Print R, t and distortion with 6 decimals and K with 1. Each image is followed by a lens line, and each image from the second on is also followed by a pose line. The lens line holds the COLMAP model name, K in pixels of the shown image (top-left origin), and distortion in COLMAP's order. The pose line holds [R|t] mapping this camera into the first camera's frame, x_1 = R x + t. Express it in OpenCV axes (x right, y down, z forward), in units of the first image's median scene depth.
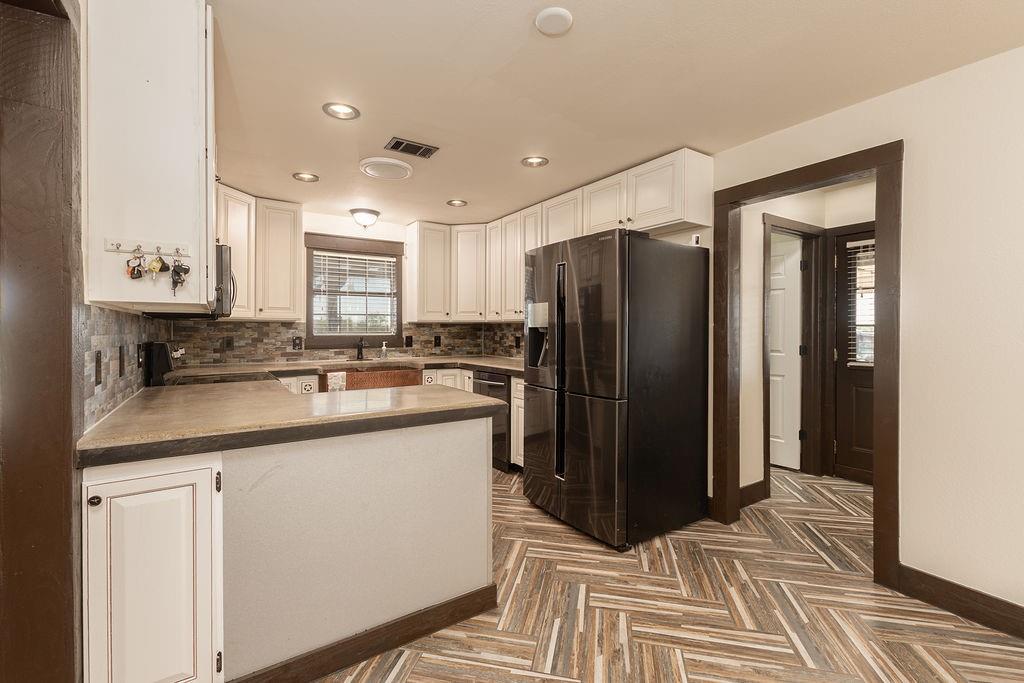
lens RADIAL K [[443.8, 0, 509.8], [0, 443.8, 322.4], [0, 0, 1]] dist [0.000281, 0.000000]
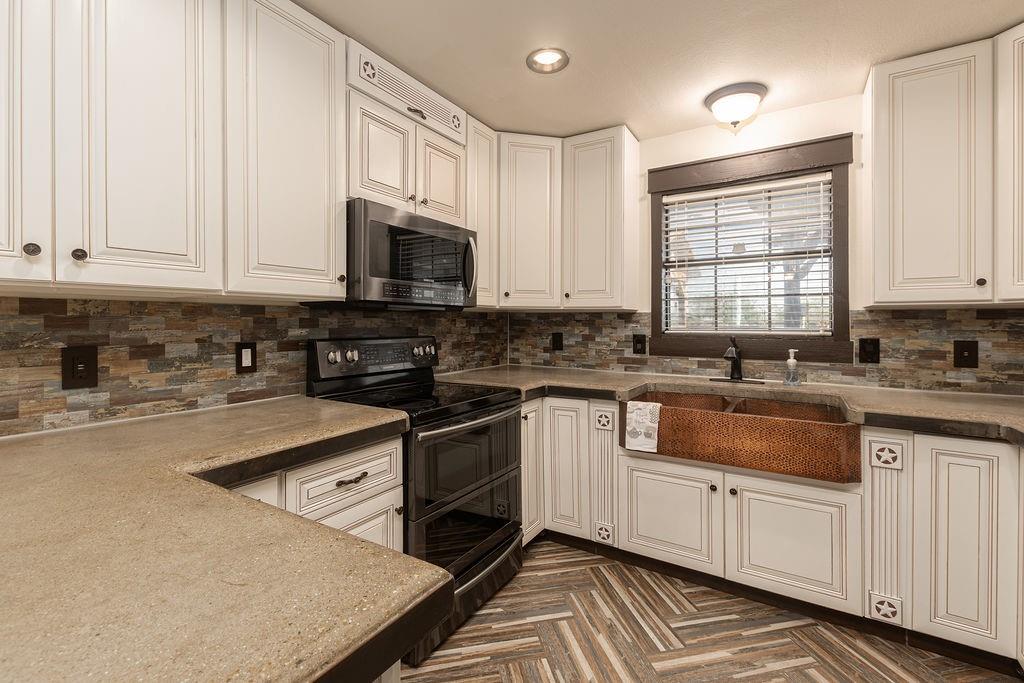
lens RADIAL K [[443.8, 0, 509.8], [0, 443.8, 322.4], [0, 0, 1]] dist [0.000281, 0.000000]
pose [[0.415763, 0.002397, -0.909470, 0.034026], [0.012903, 0.999880, 0.008534, 0.006275], [0.909381, -0.015283, 0.415683, 0.545017]]
